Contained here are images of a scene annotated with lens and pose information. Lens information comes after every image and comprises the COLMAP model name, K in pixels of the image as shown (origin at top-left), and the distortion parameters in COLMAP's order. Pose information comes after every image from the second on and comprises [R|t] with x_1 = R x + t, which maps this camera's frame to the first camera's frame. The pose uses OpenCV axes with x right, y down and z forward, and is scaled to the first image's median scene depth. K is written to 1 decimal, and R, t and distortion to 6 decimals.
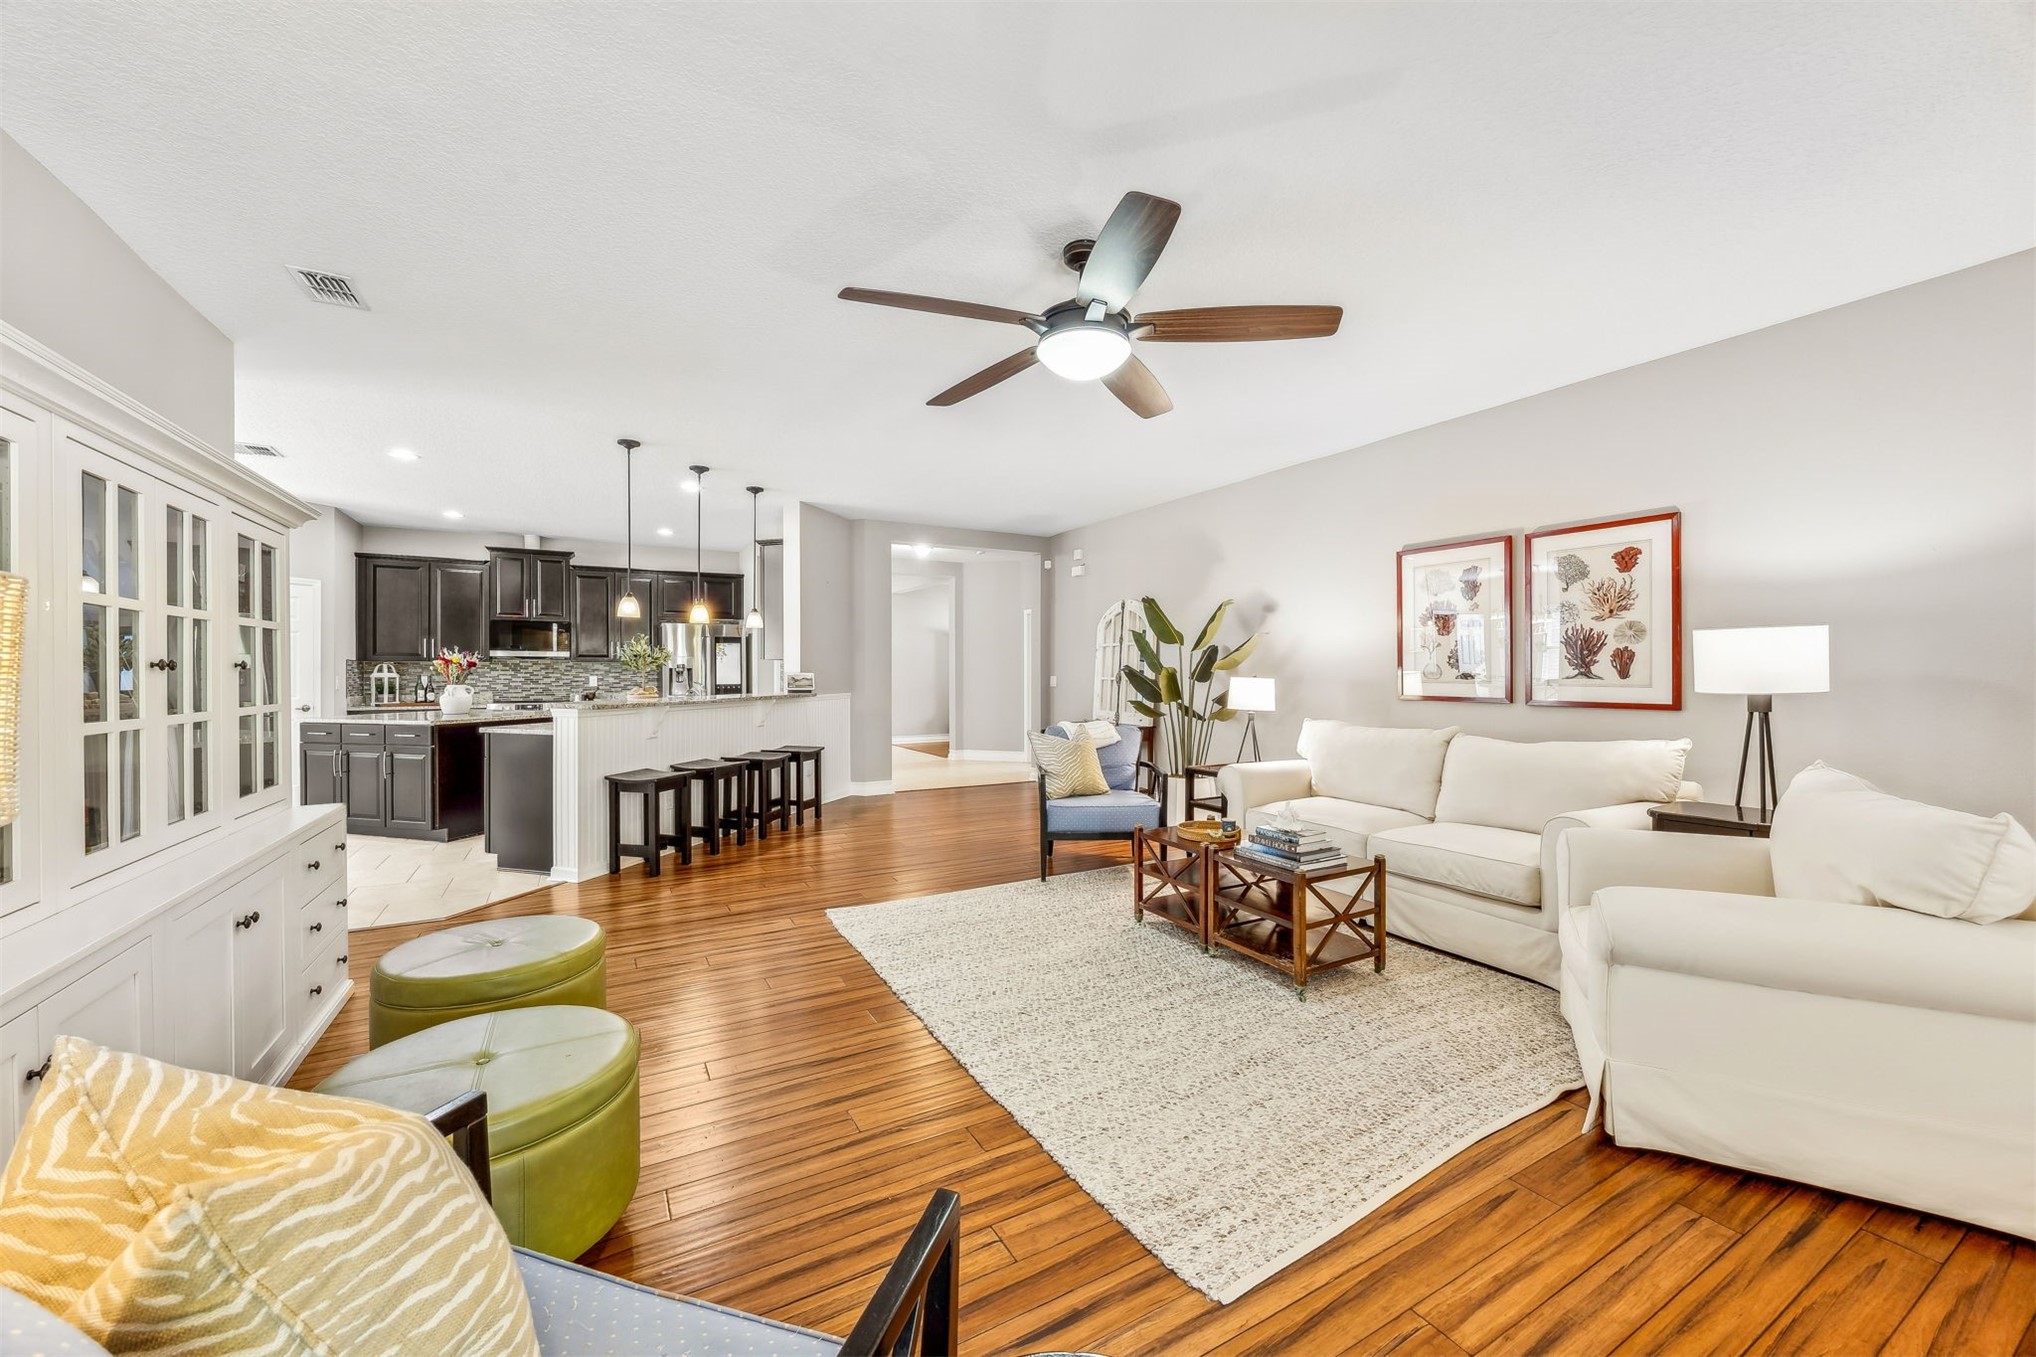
lens RADIAL K [[779.2, 0, 1017.0], [0, 779.2, 673.4], [0, 0, 1]] dist [-0.010280, 0.000095]
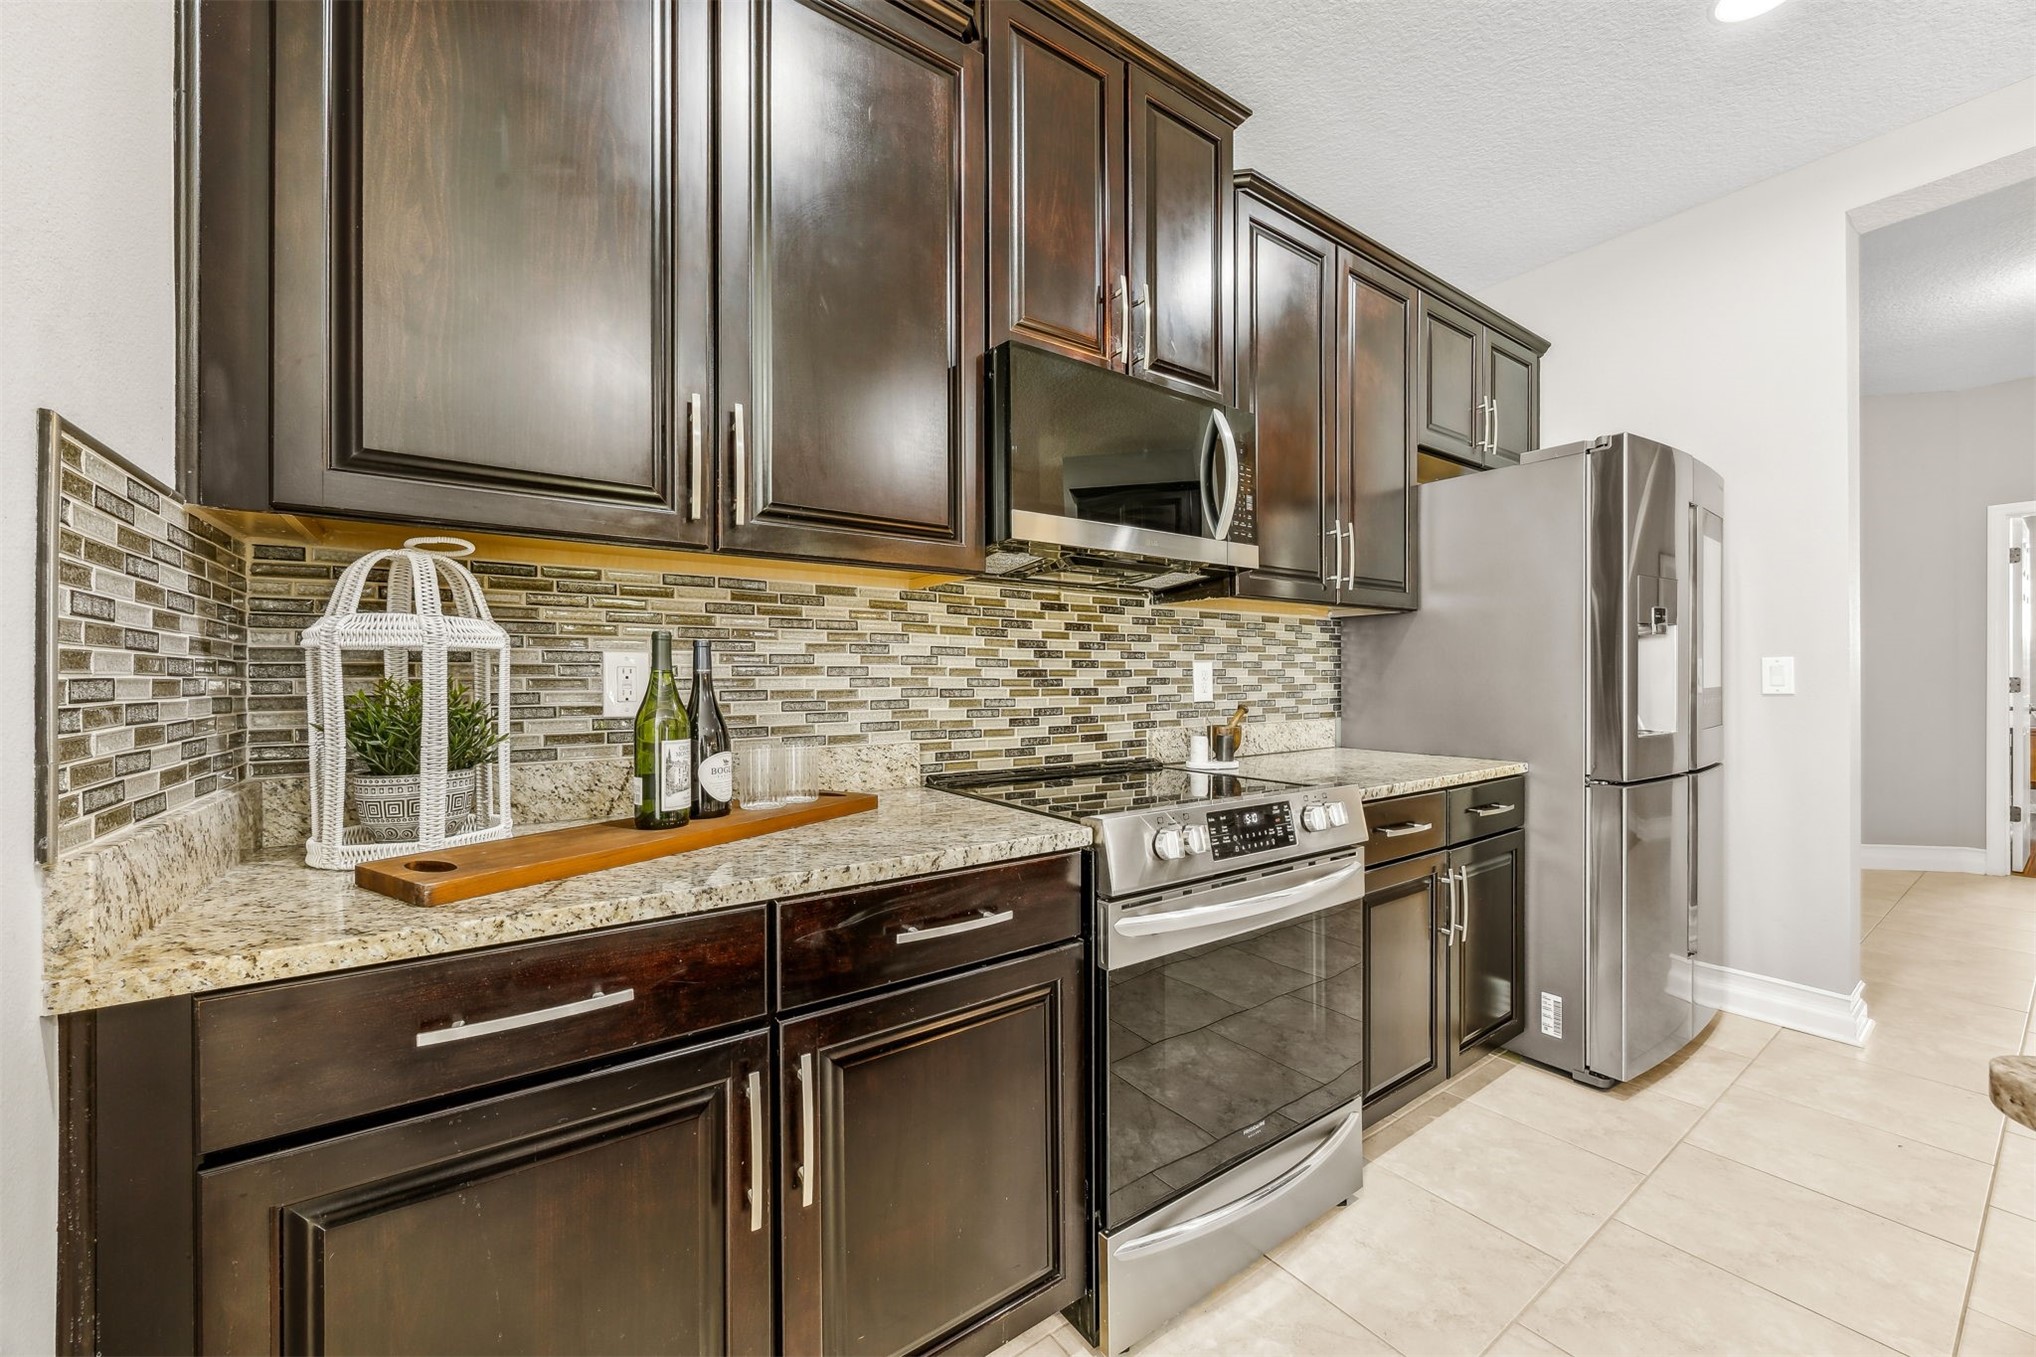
lens RADIAL K [[779.2, 0, 1018.8], [0, 779.2, 677.4], [0, 0, 1]] dist [-0.010280, 0.000095]
pose [[0.994384, -0.002349, 0.105807, -1.252452], [0.002841, 0.999986, -0.004502, 0.019391], [-0.105795, 0.004778, 0.994377, 1.471316]]
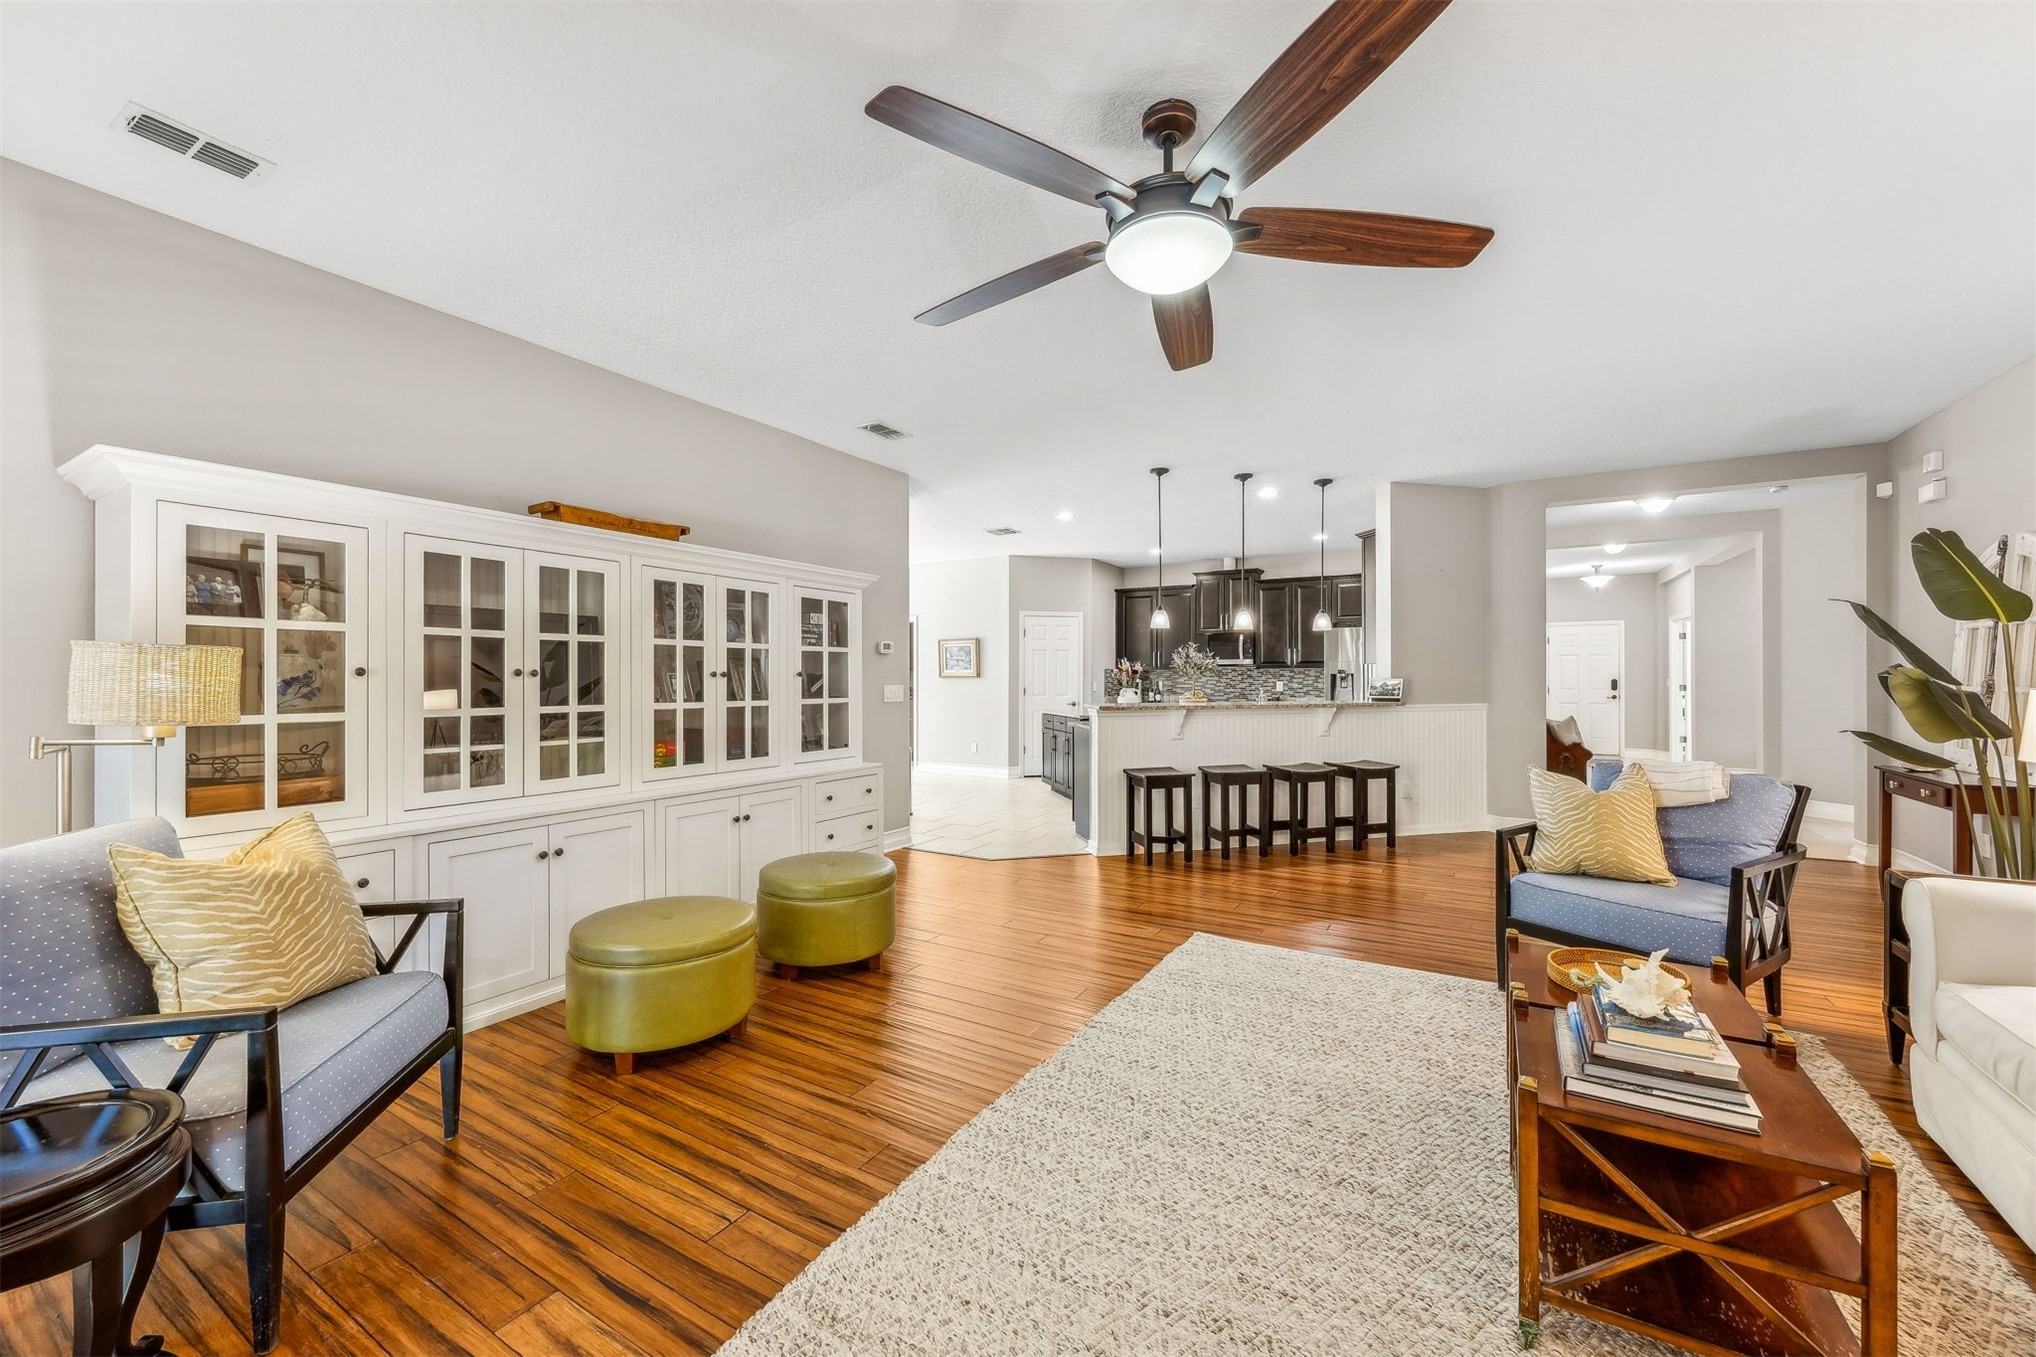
lens RADIAL K [[779.2, 0, 1012.6], [0, 779.2, 677.9], [0, 0, 1]] dist [-0.010280, 0.000095]
pose [[0.495516, -0.001647, -0.868597, 0.401609], [0.000046, 0.999998, -0.001871, 0.000252], [0.868599, 0.000887, 0.495515, 0.304045]]
